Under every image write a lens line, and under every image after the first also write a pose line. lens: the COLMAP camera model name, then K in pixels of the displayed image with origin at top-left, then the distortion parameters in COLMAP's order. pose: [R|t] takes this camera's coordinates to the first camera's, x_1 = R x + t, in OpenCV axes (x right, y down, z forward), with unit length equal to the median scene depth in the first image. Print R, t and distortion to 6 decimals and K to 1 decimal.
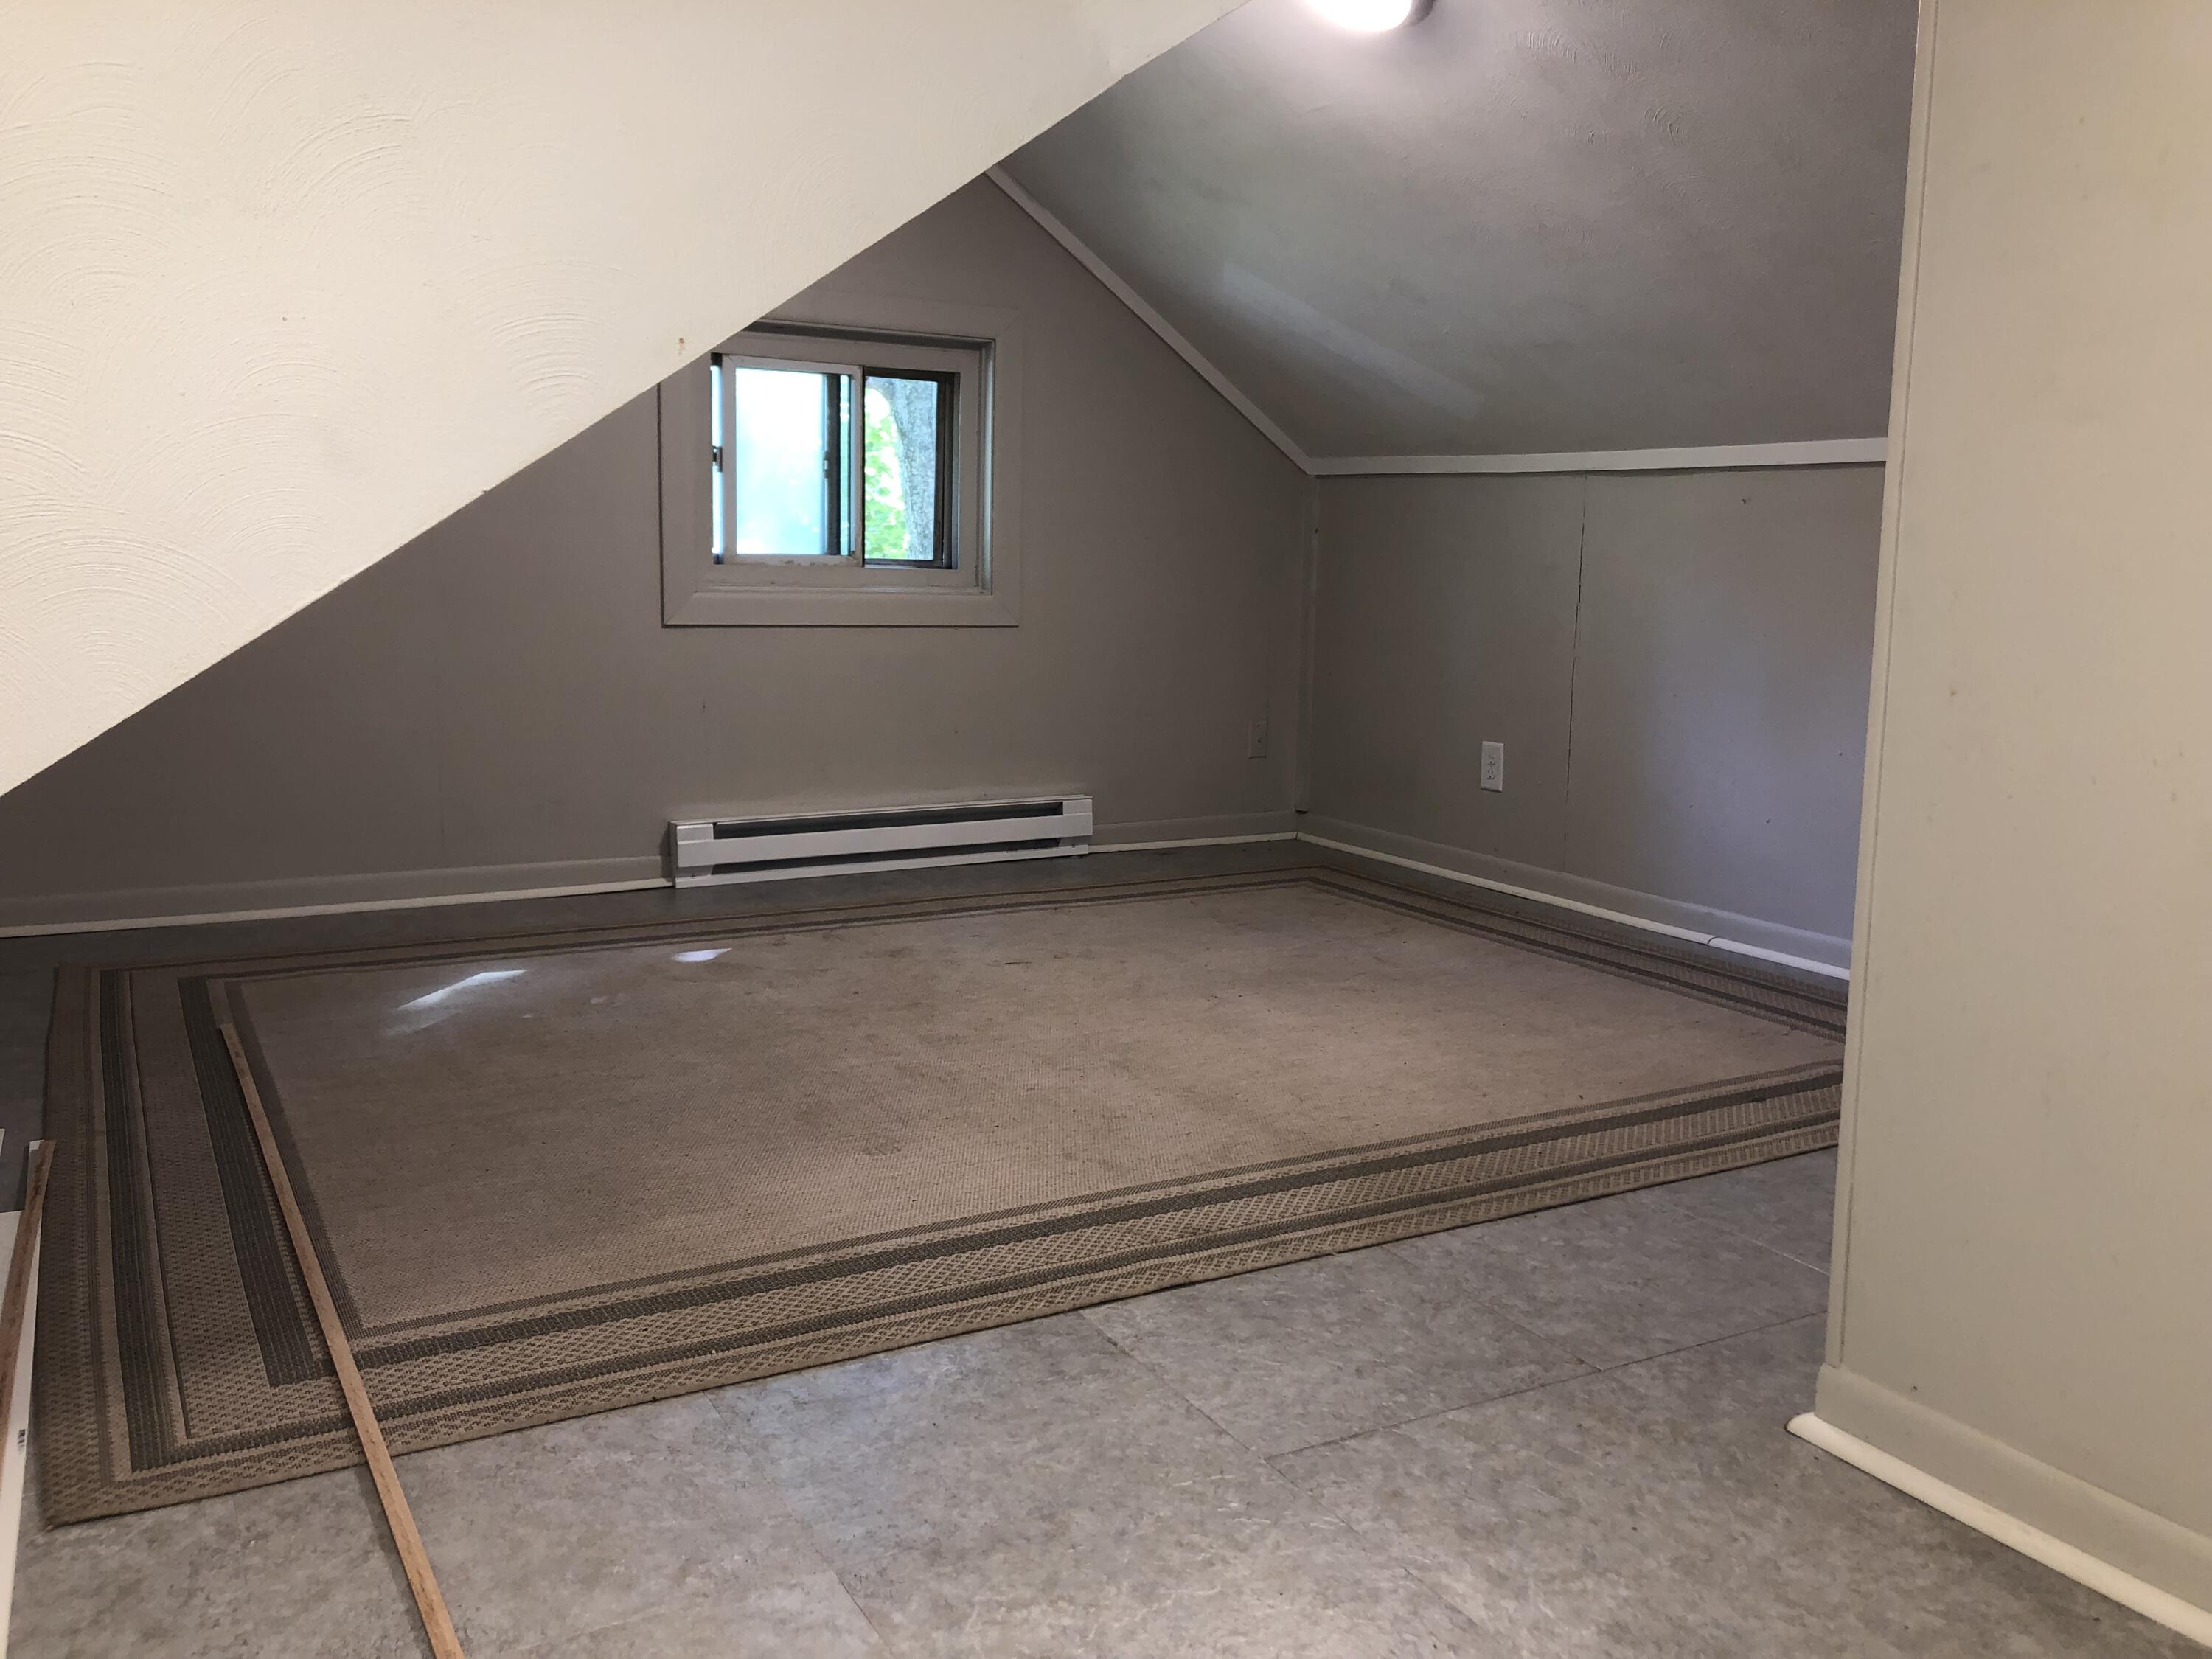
lens RADIAL K [[1824.8, 0, 1106.0], [0, 1824.8, 829.5], [0, 0, 1]] dist [0.003538, 0.010297]
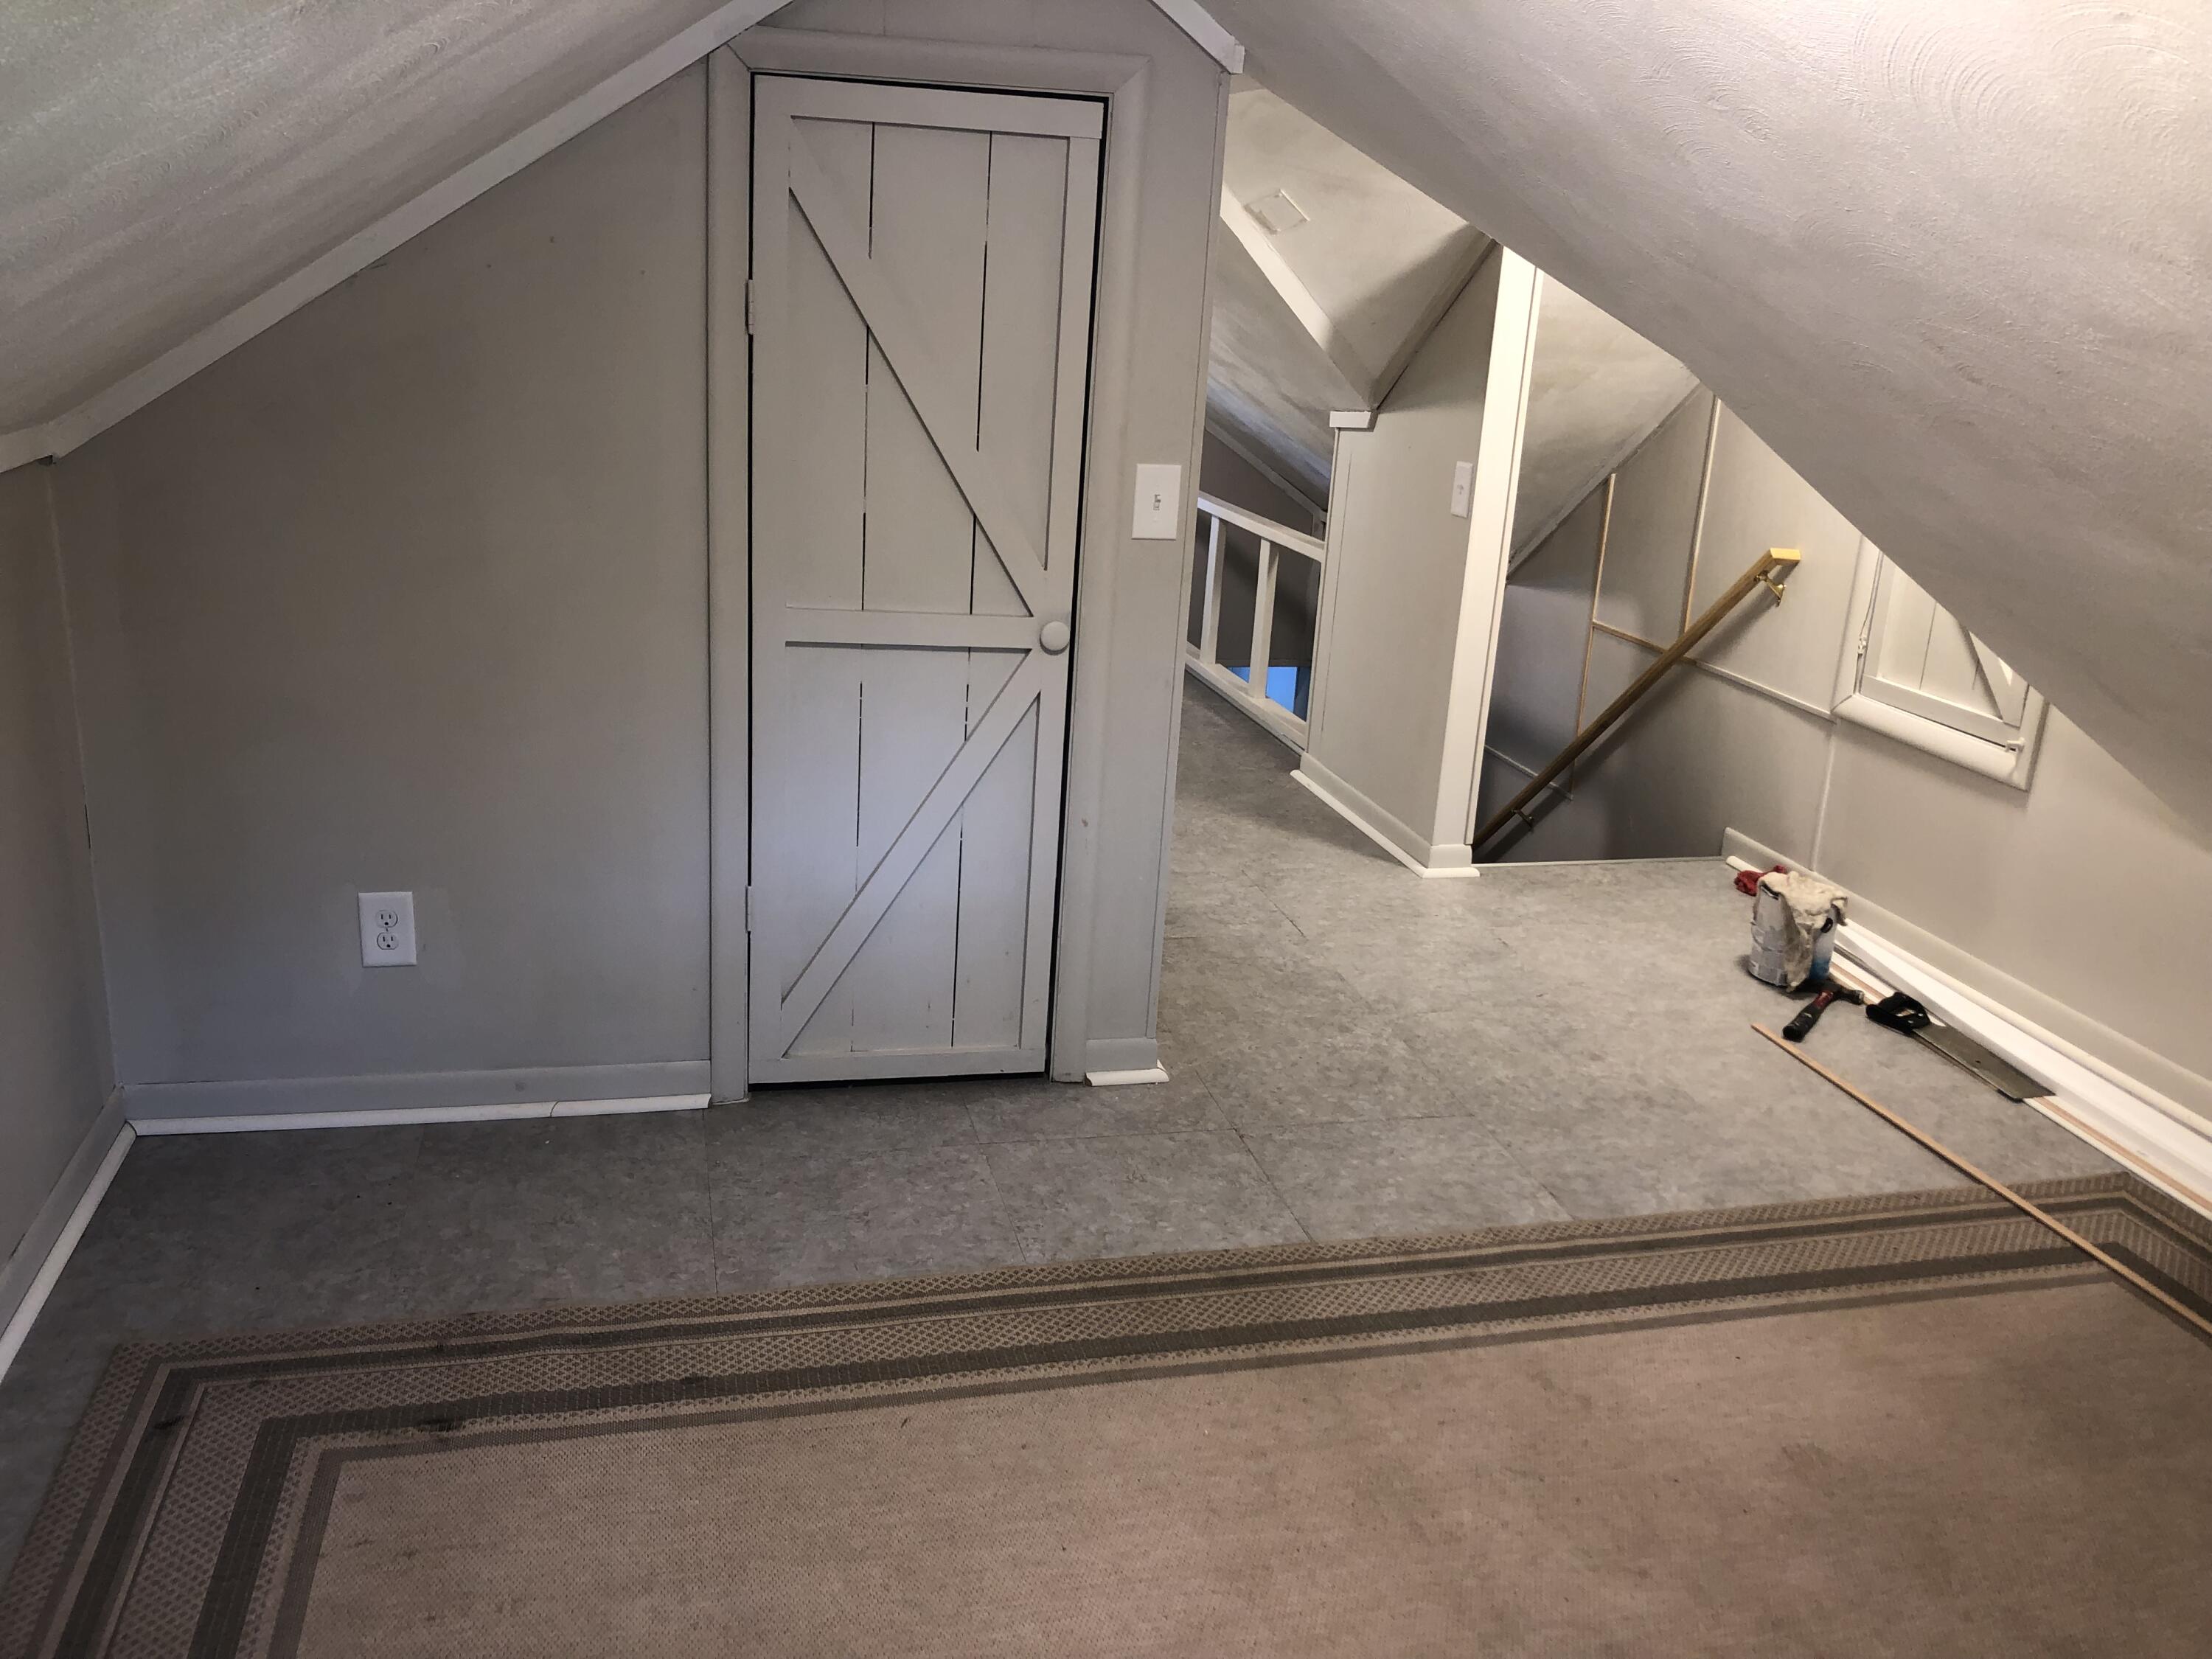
lens RADIAL K [[1824.8, 0, 1106.0], [0, 1824.8, 829.5], [0, 0, 1]] dist [0.003538, 0.010297]
pose [[-0.962535, -0.143742, 0.229923, 0.048811], [-0.029300, 0.898102, 0.438809, -0.554441], [-0.269570, 0.415633, -0.868667, 2.041724]]
